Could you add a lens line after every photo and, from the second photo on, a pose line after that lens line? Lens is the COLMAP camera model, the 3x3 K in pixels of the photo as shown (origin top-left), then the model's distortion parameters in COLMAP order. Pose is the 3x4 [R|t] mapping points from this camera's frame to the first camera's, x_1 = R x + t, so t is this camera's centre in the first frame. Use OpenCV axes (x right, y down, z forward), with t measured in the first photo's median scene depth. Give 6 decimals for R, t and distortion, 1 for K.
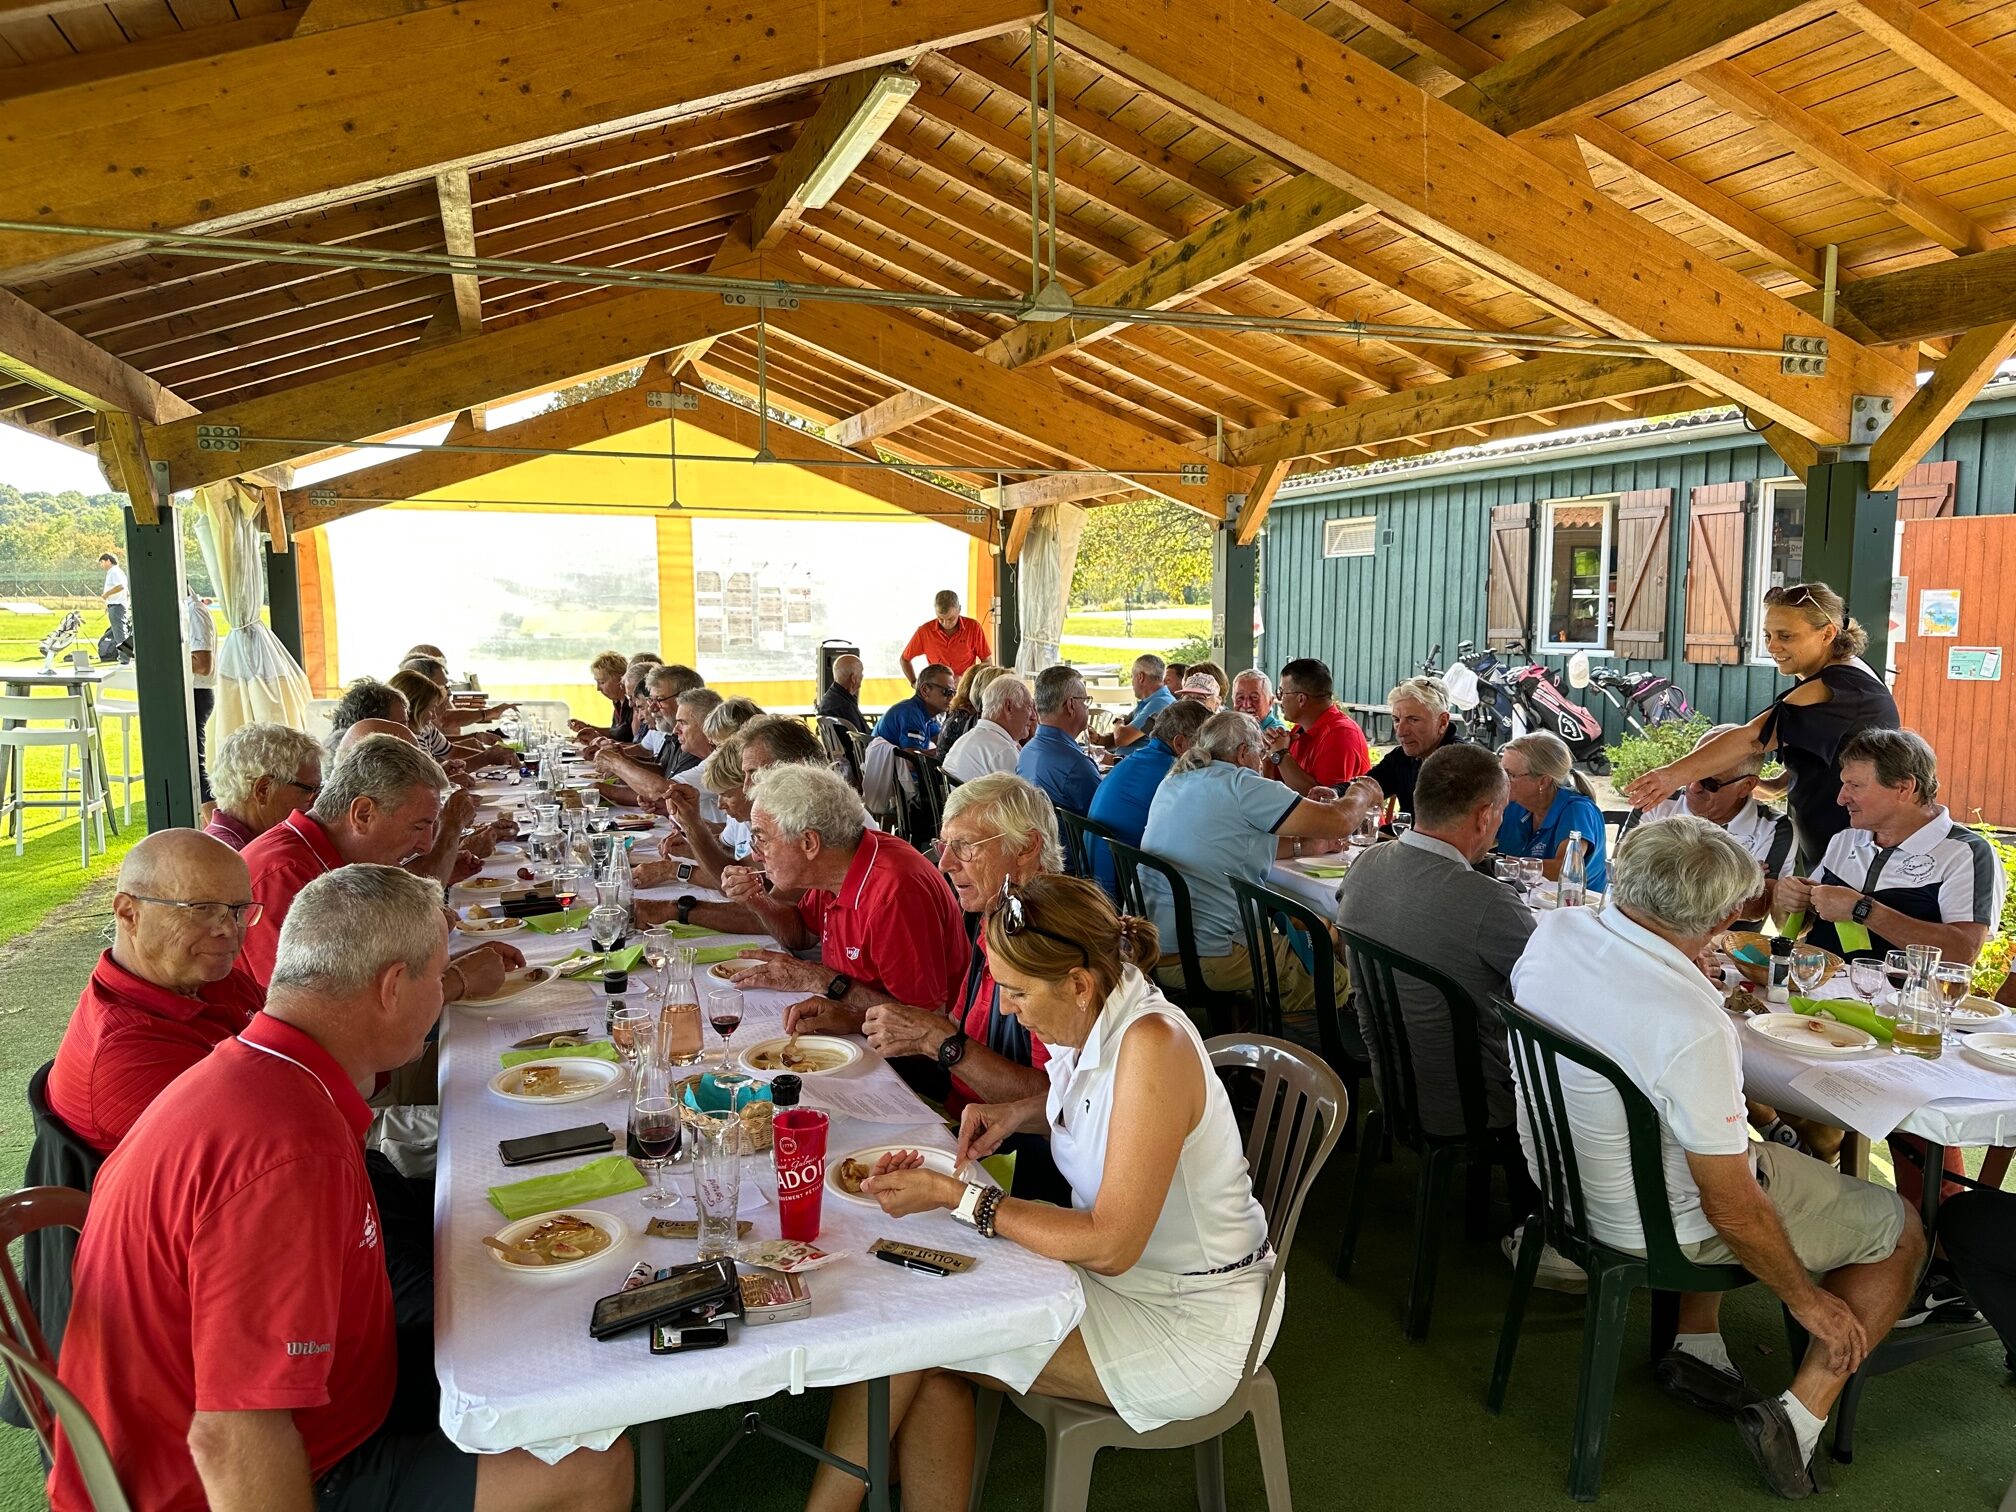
lens RADIAL K [[1420.0, 0, 1022.8], [0, 1420.0, 758.0], [0, 0, 1]] dist [0.073092, -0.092162]
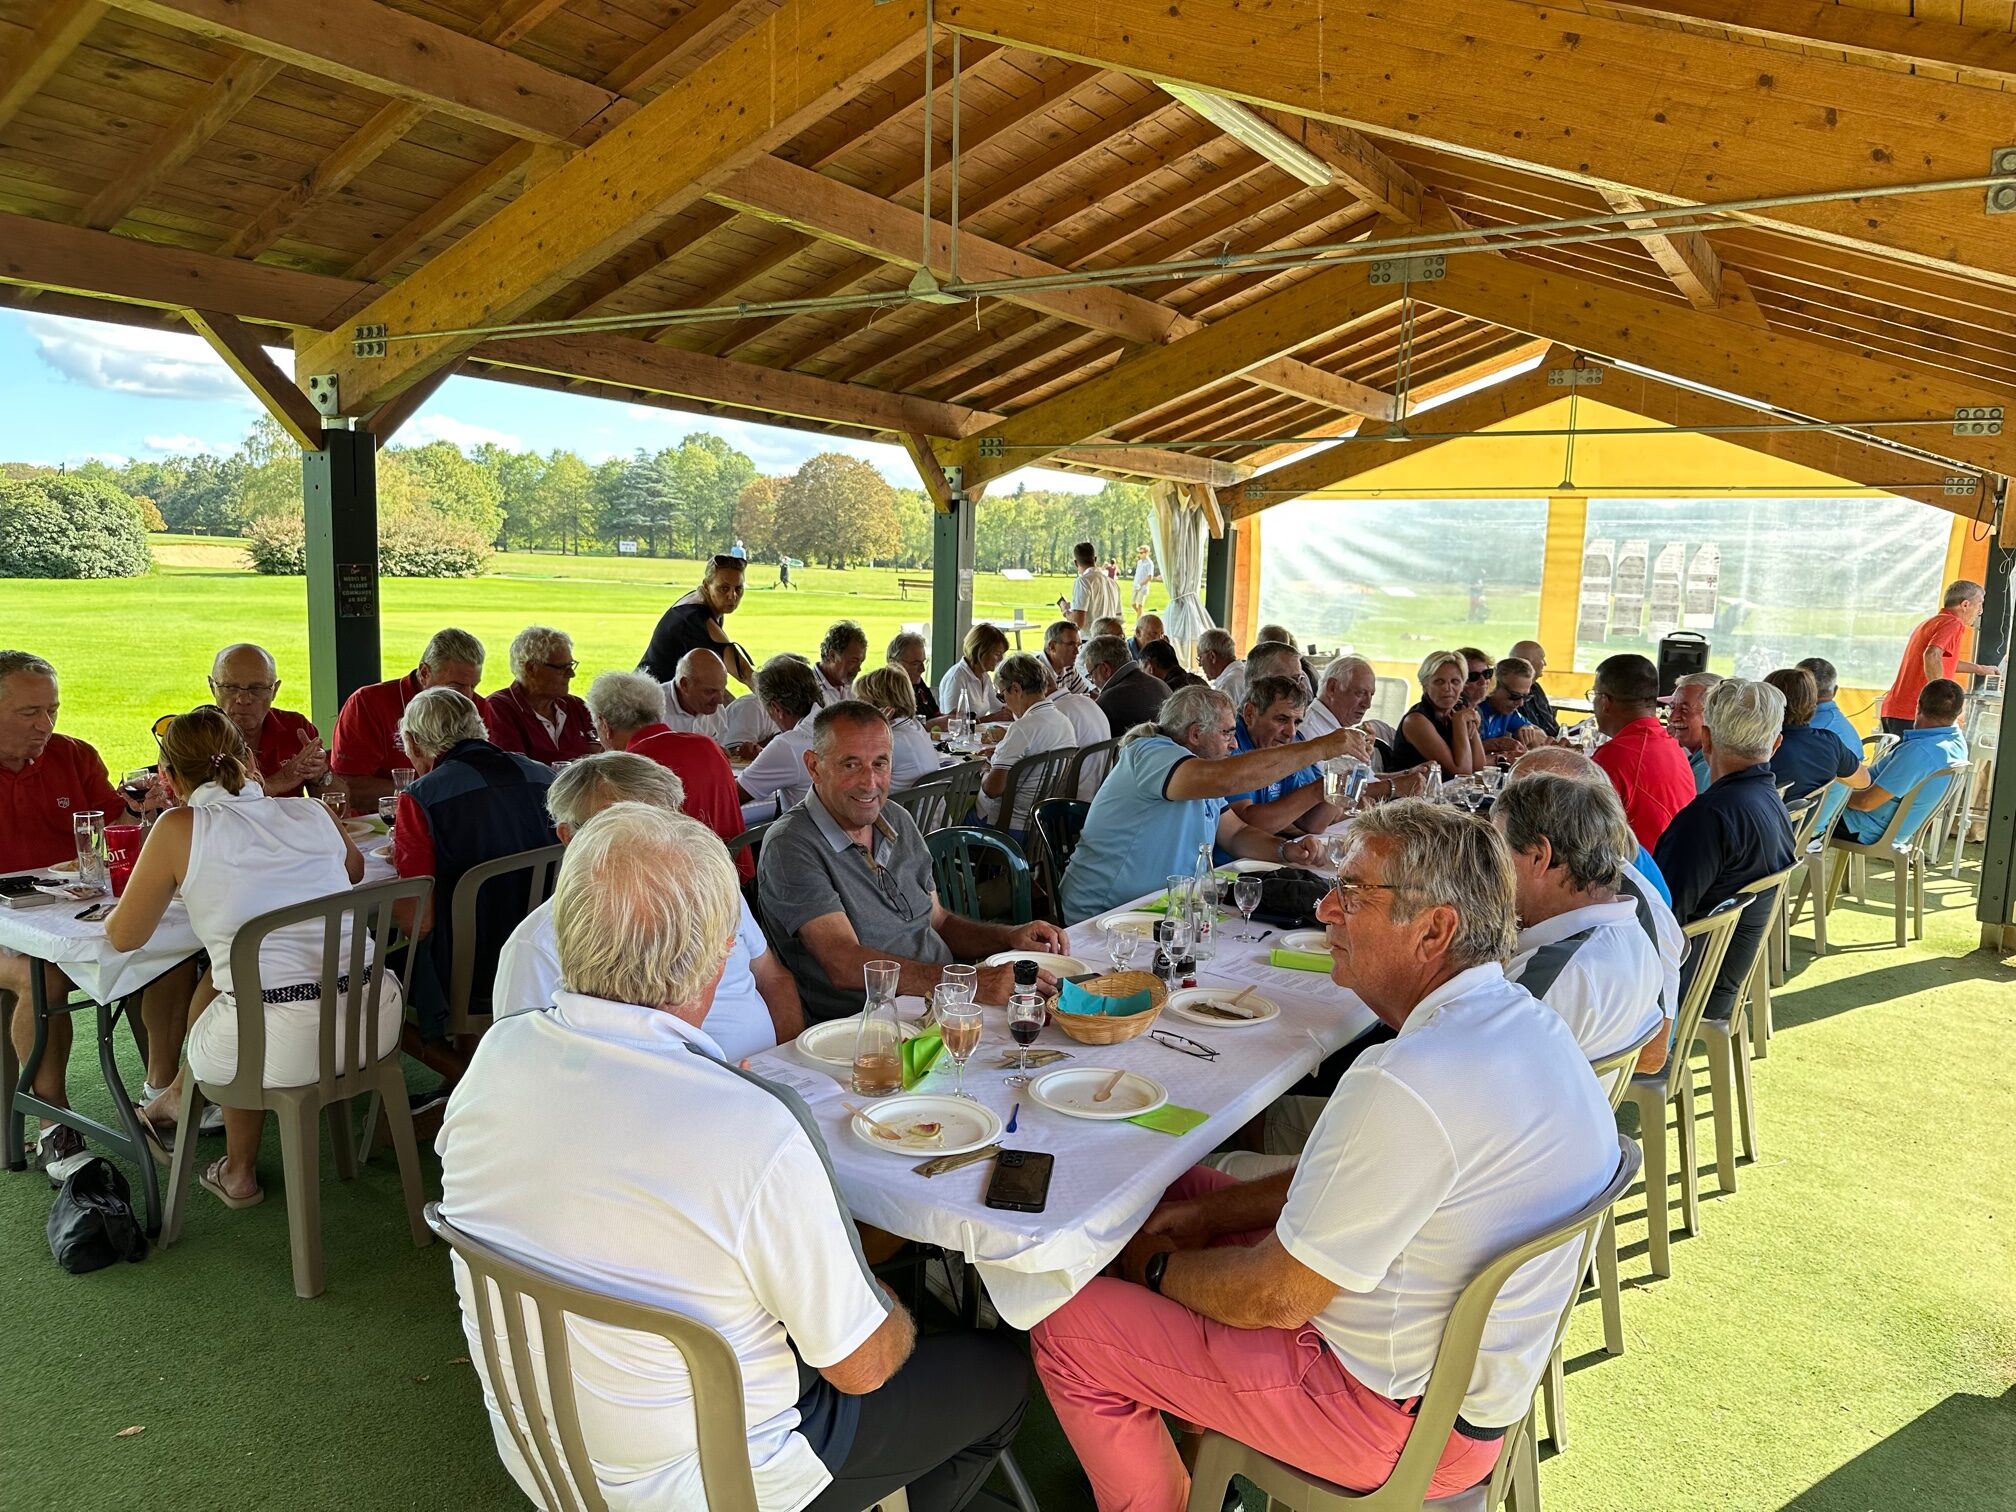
lens RADIAL K [[1420.0, 0, 1022.8], [0, 1420.0, 758.0], [0, 0, 1]] dist [0.073092, -0.092162]
pose [[0.617483, 0.118750, -0.777569, 0.321044], [-0.115651, 0.991501, 0.059581, -0.011673], [0.778036, 0.053136, 0.625969, 0.130423]]
